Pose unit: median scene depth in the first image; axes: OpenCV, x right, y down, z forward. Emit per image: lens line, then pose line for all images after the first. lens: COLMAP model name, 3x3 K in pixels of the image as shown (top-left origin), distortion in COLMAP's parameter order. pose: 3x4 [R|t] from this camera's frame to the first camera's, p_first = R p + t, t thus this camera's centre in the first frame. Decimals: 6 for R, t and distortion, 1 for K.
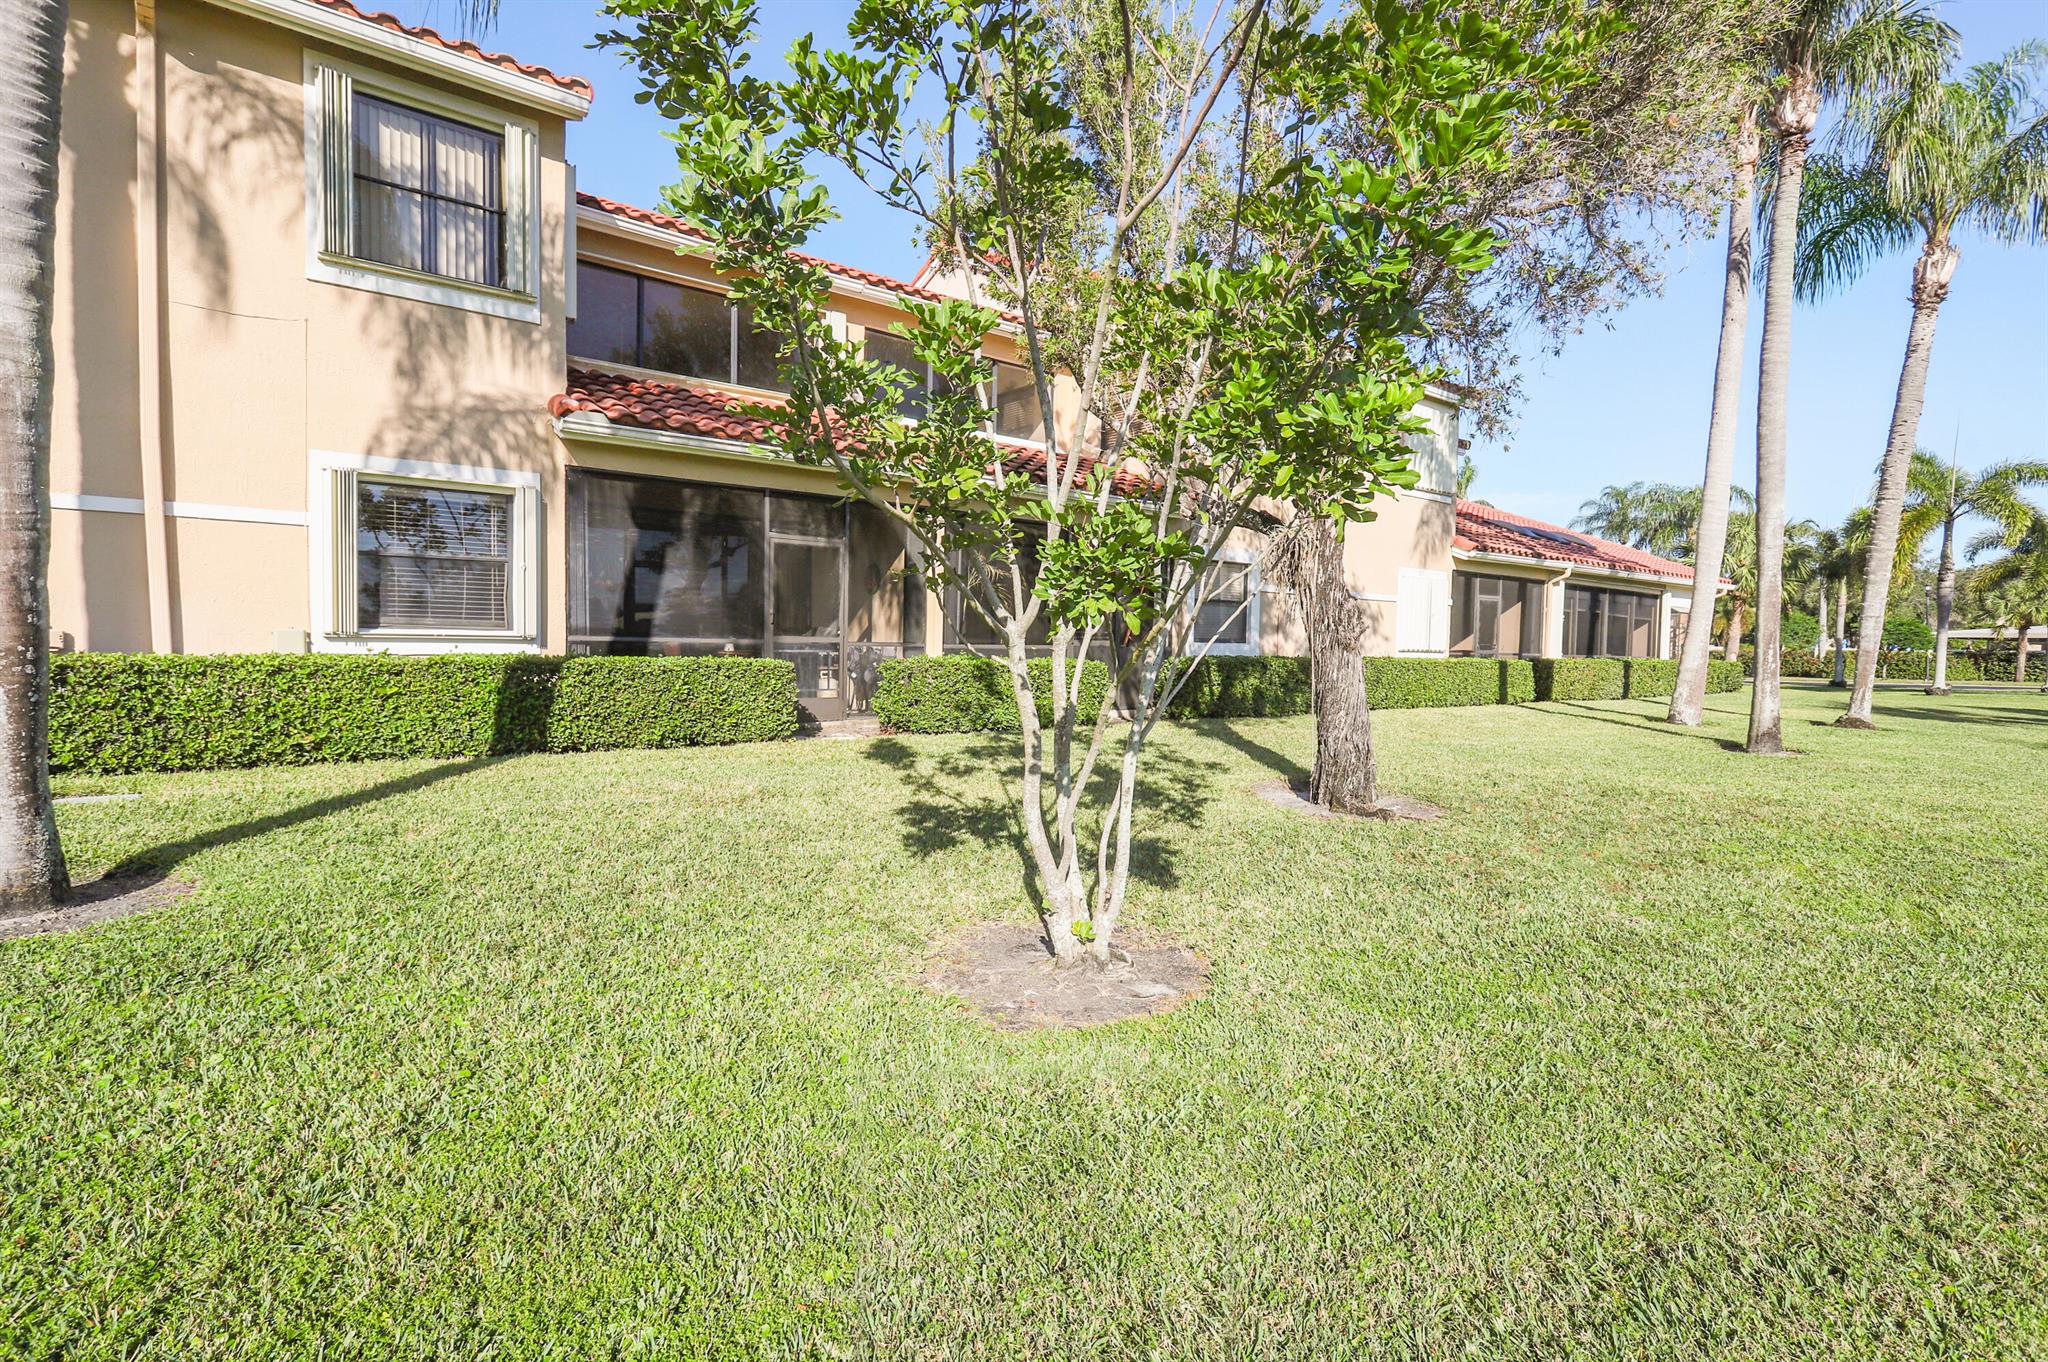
lens RADIAL K [[980.6, 0, 1024.0], [0, 980.6, 681.0], [0, 0, 1]] dist [-0.001289, 0.000256]
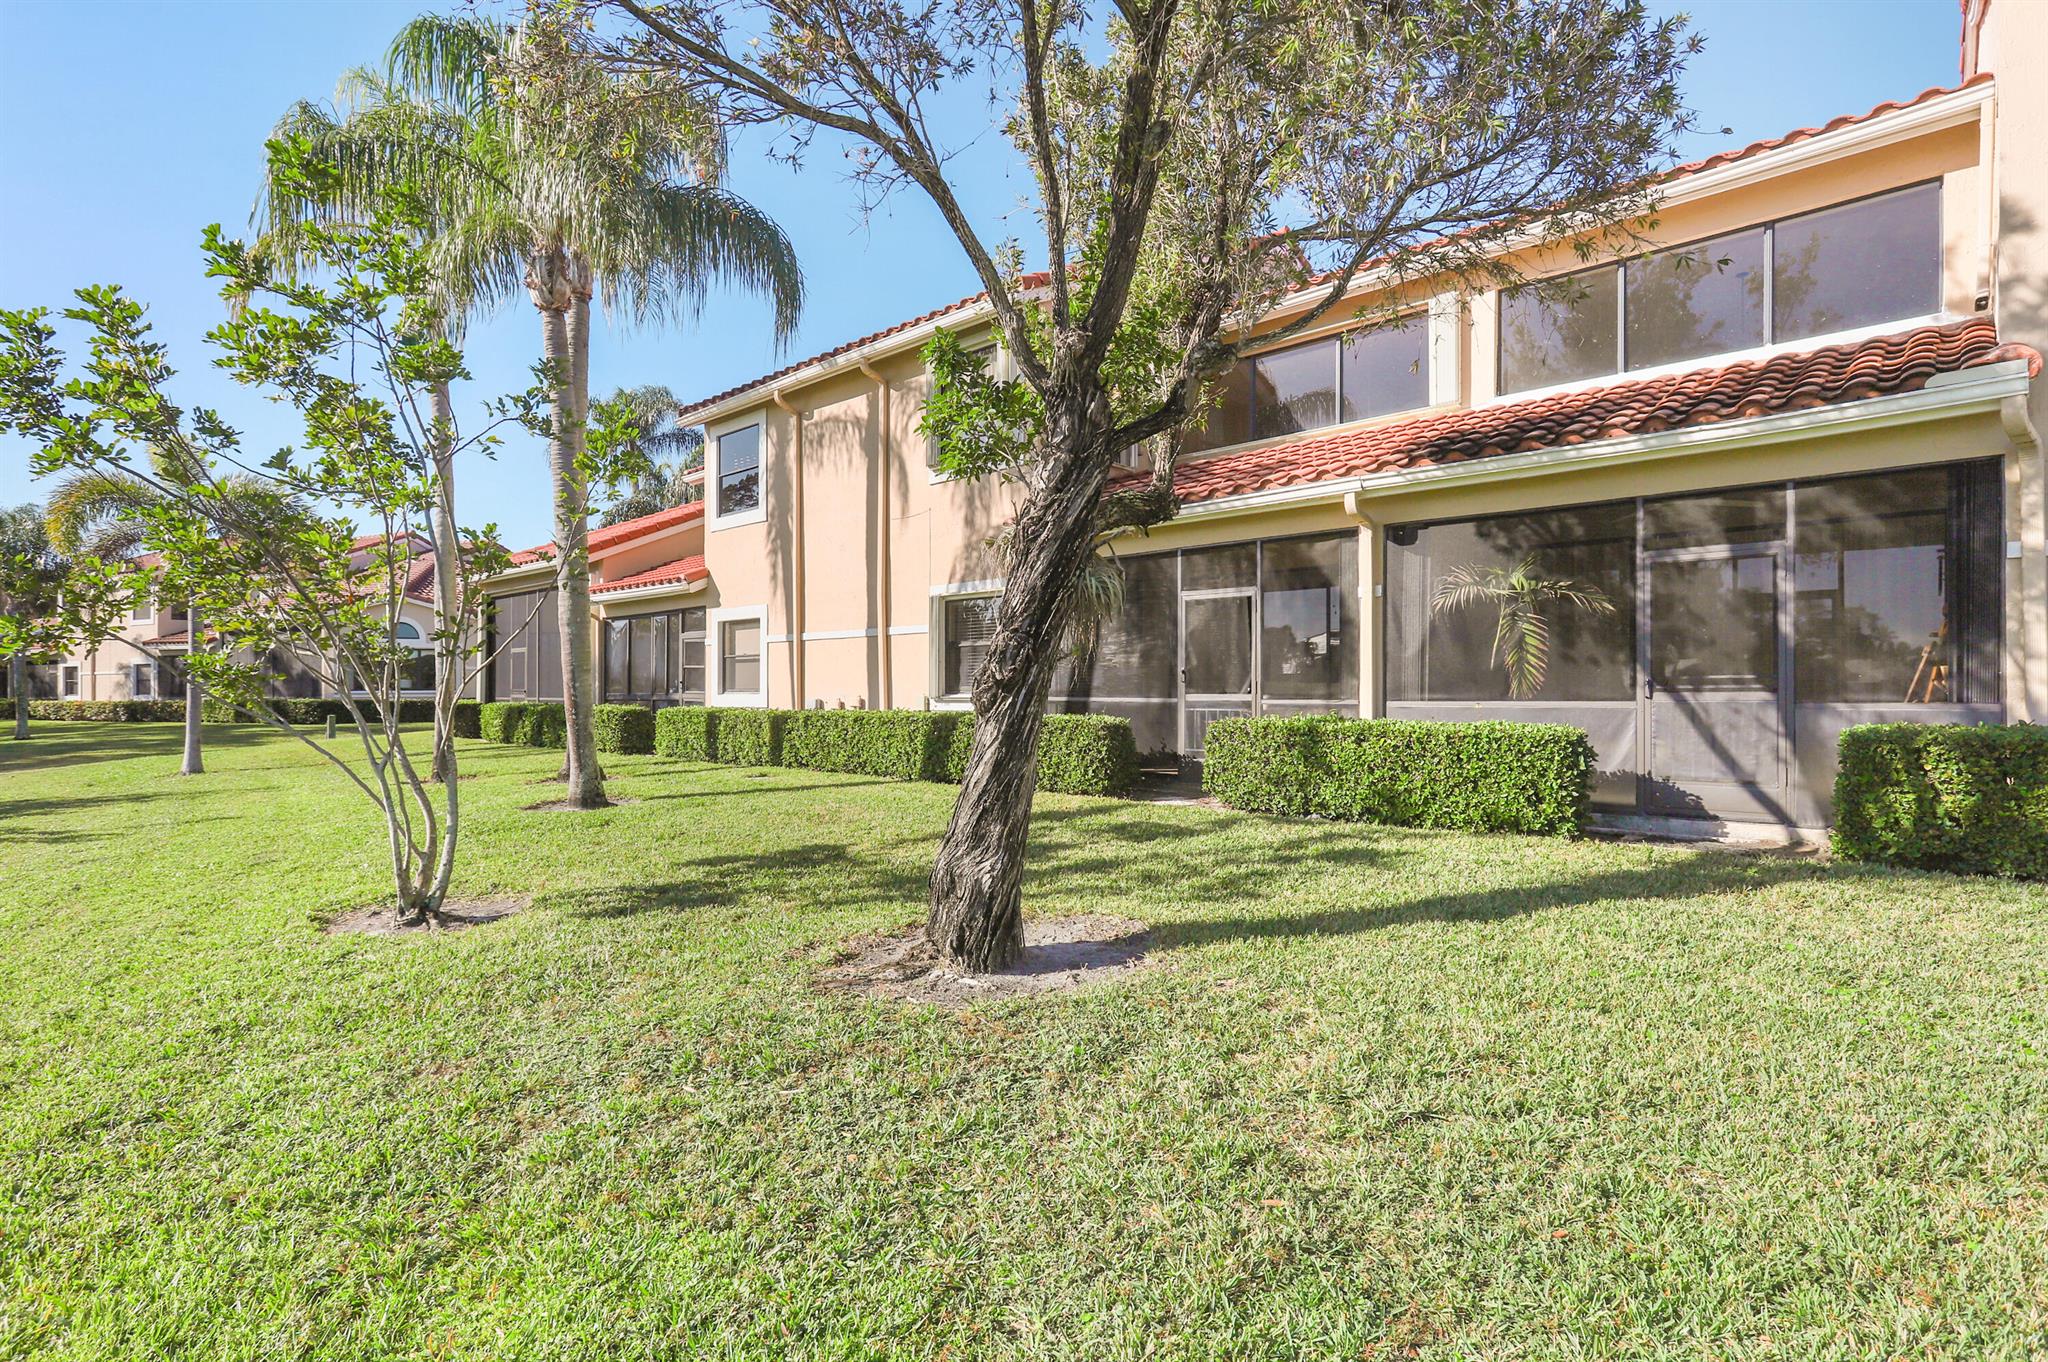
lens RADIAL K [[980.6, 0, 1024.0], [0, 980.6, 681.0], [0, 0, 1]] dist [-0.001289, 0.000256]
pose [[0.161045, -0.031178, -0.986455, 0.761546], [-0.038258, 0.998552, -0.037806, -0.017442], [0.986205, 0.043828, 0.159619, 0.745861]]
